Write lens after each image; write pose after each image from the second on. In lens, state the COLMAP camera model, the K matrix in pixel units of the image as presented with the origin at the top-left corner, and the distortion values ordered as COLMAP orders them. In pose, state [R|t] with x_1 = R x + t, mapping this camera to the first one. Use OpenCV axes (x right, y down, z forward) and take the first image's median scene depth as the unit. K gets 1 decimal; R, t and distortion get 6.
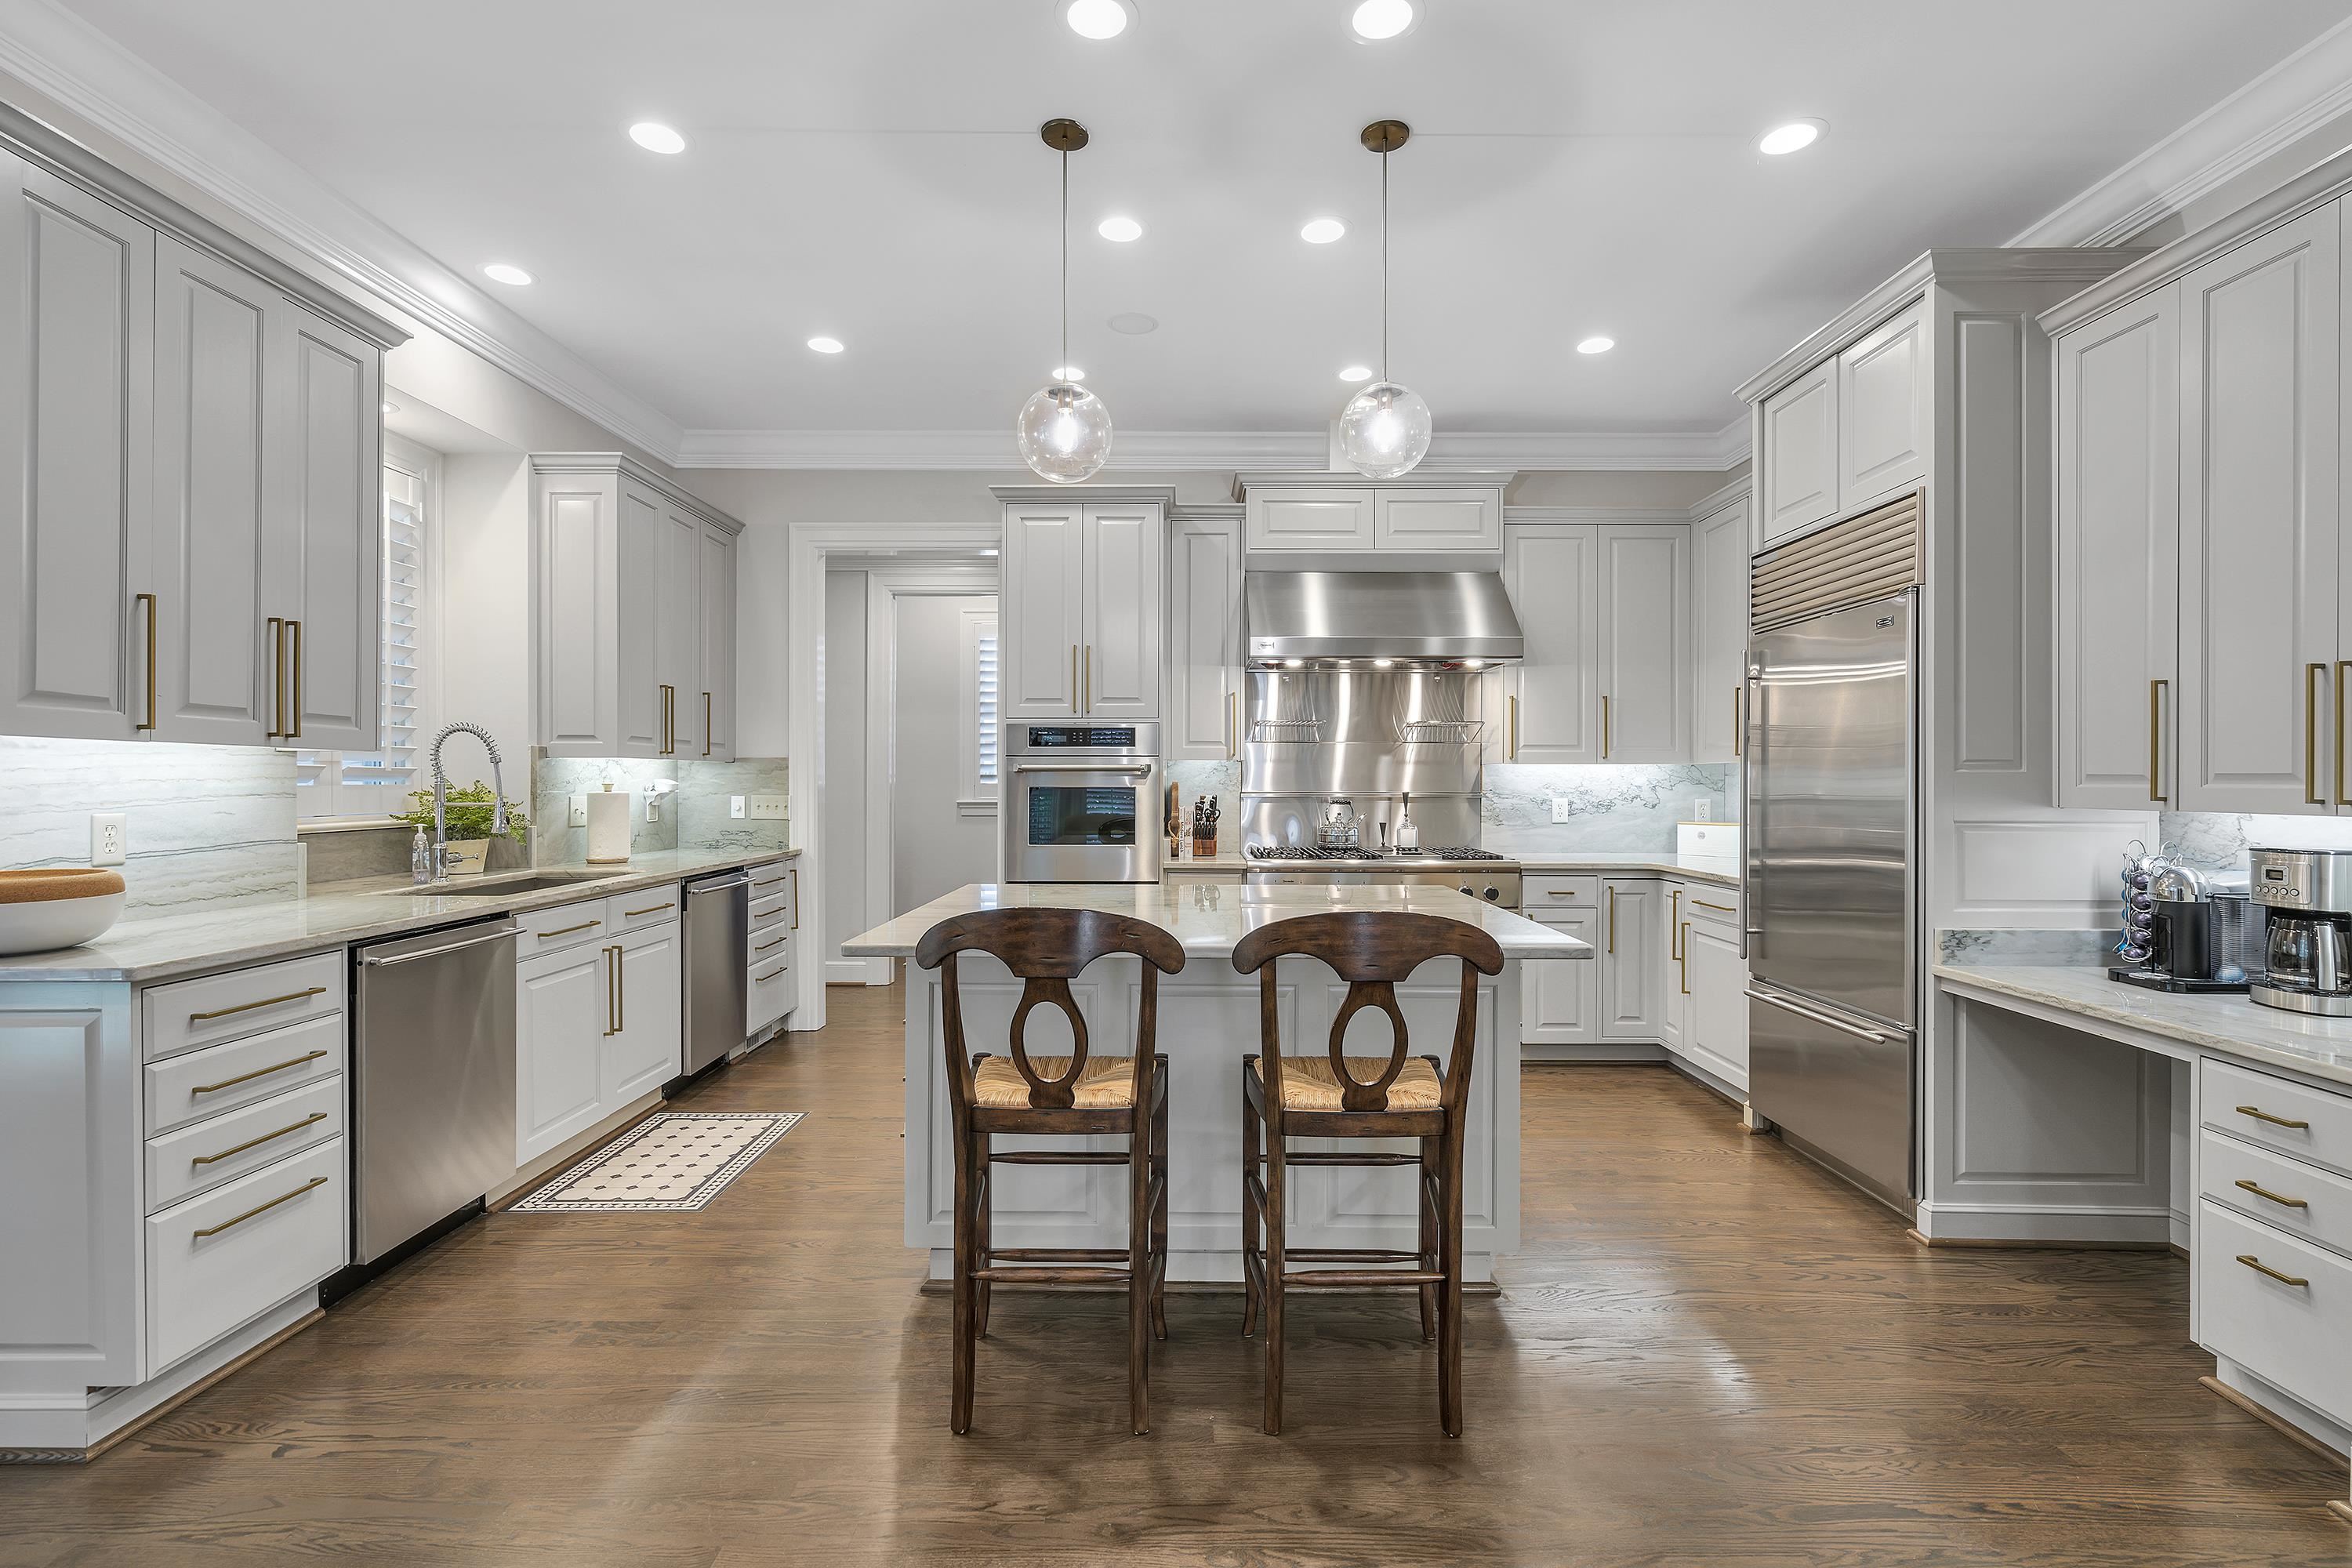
lens RADIAL K [[1081.4, 0, 1176.0], [0, 1081.4, 784.0], [0, 0, 1]] dist [0.000122, 0.000586]
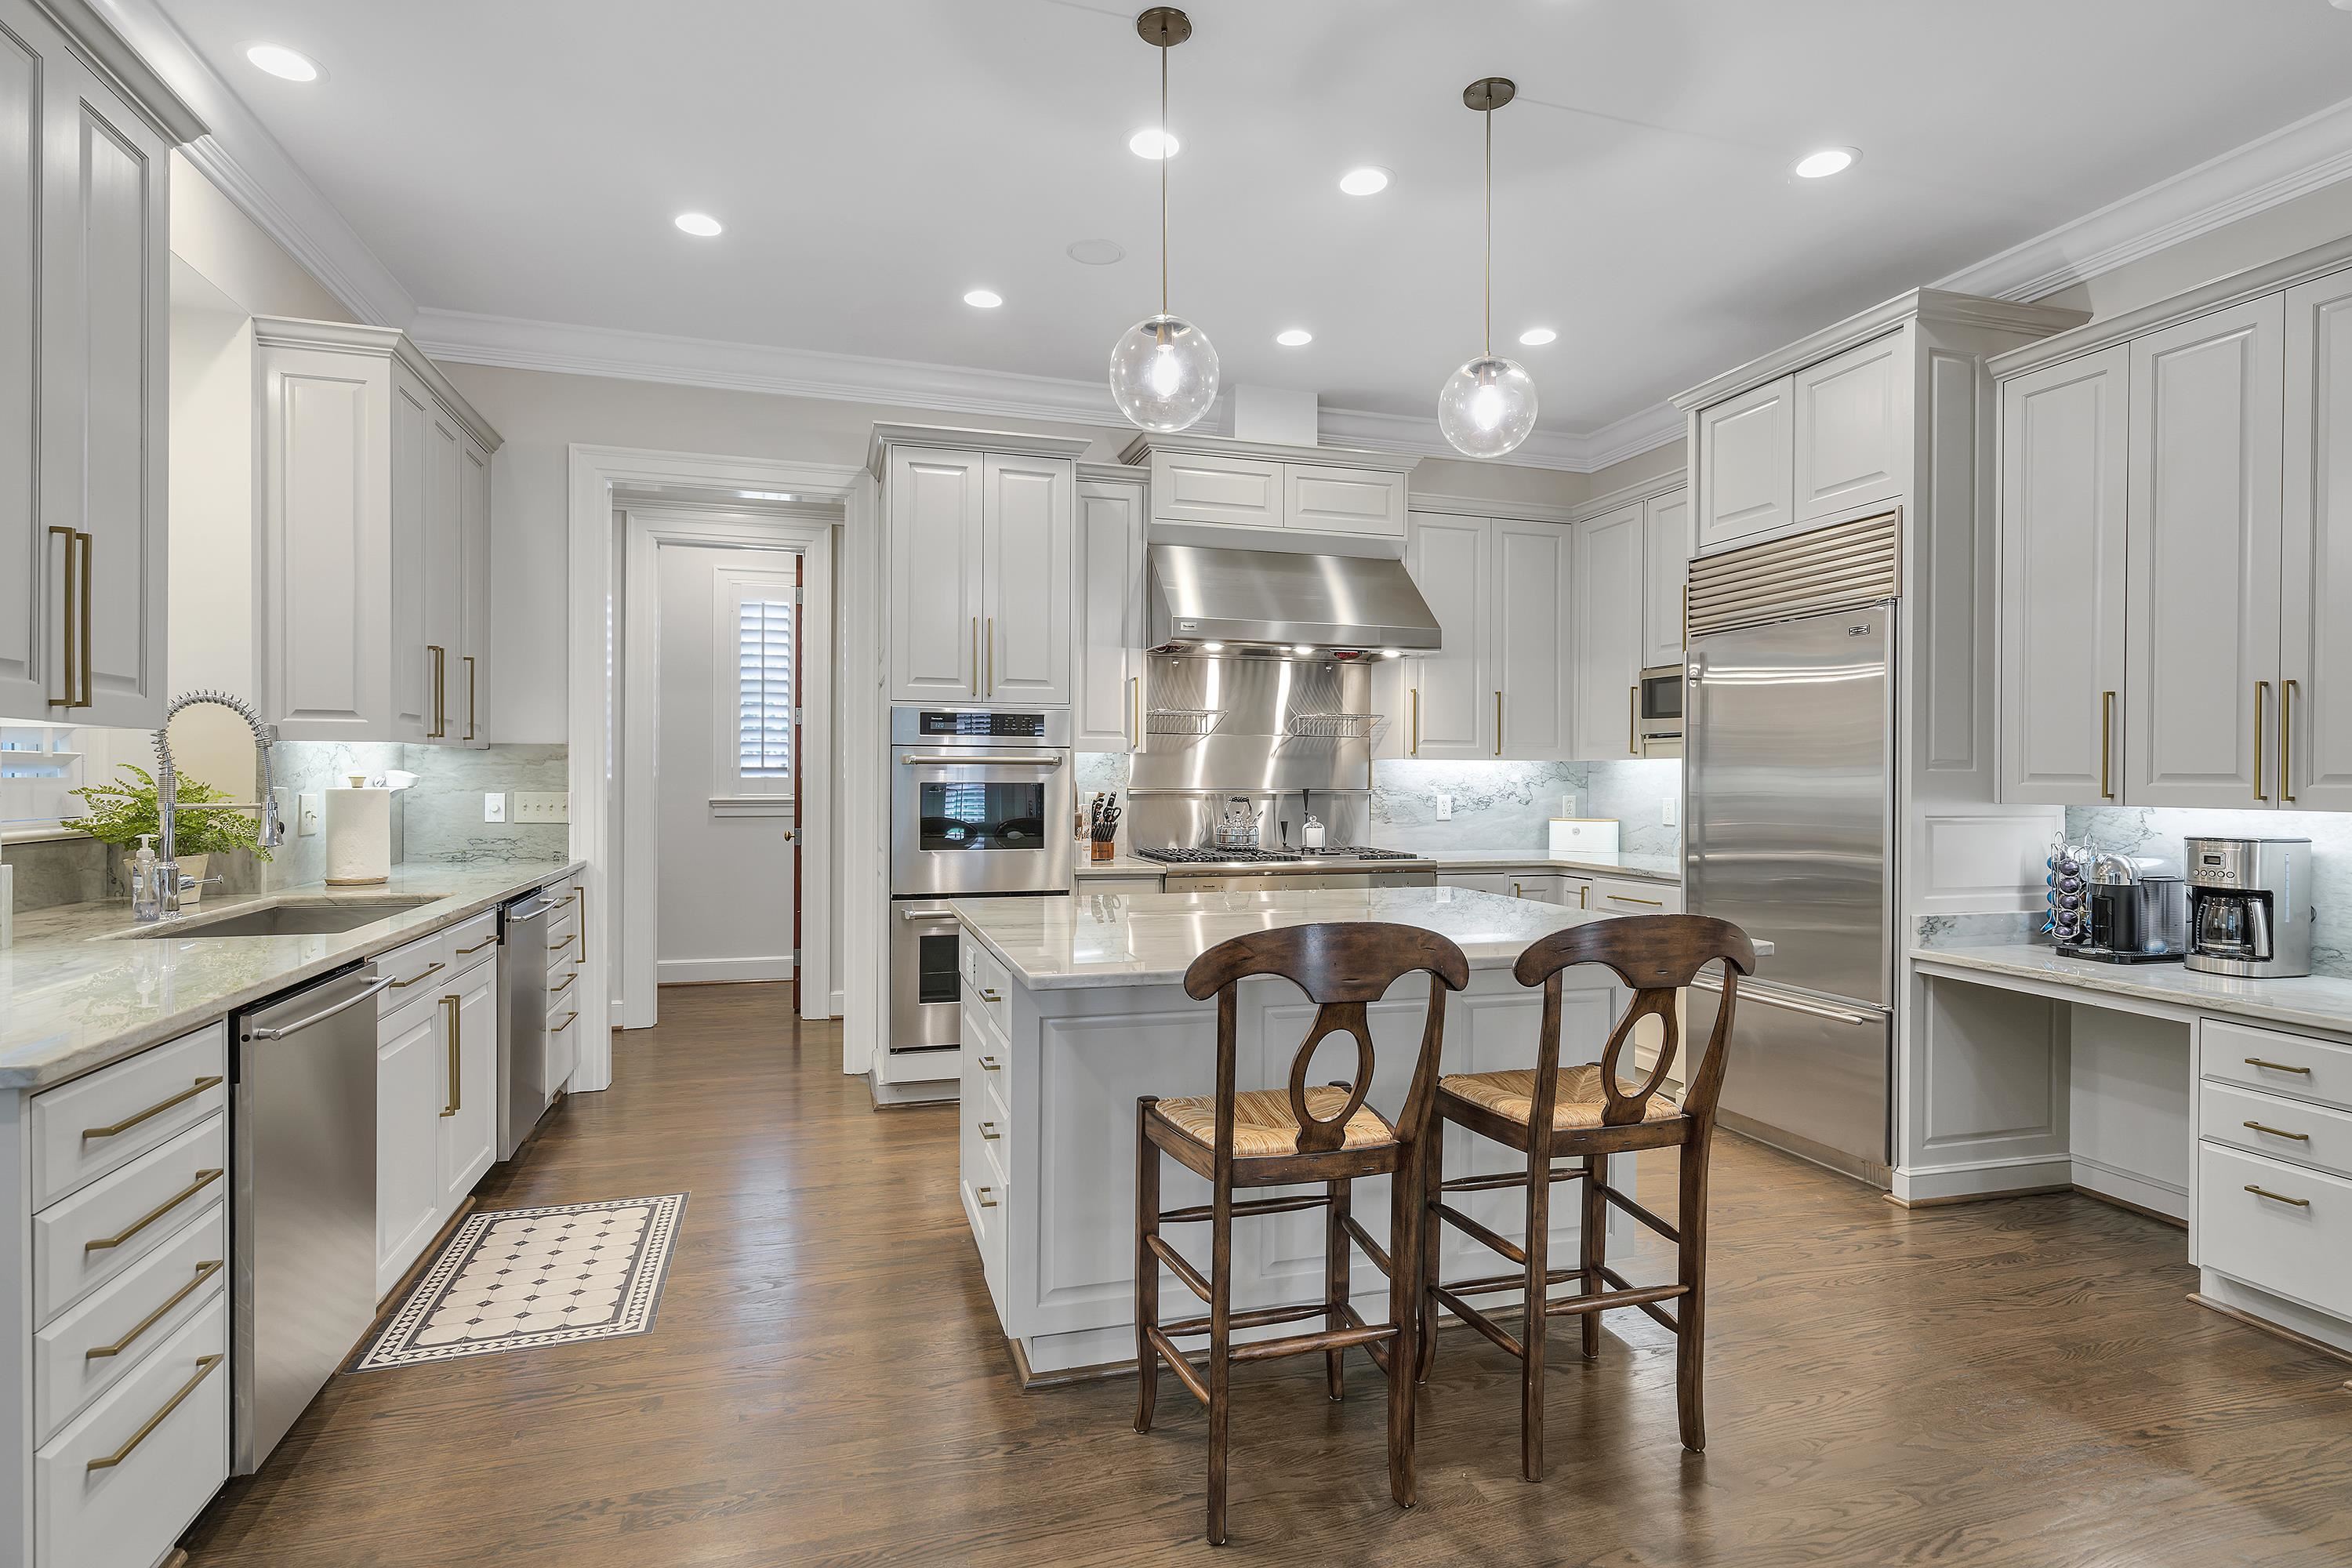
lens RADIAL K [[1191.1, 0, 1176.0], [0, 1191.1, 784.0], [0, 0, 1]] dist [0.005120, 0.000115]
pose [[0.953217, 0.001590, 0.302282, -0.358400], [-0.002932, 0.999988, 0.003983, -0.000471], [-0.302272, -0.004683, 0.953210, 0.082154]]
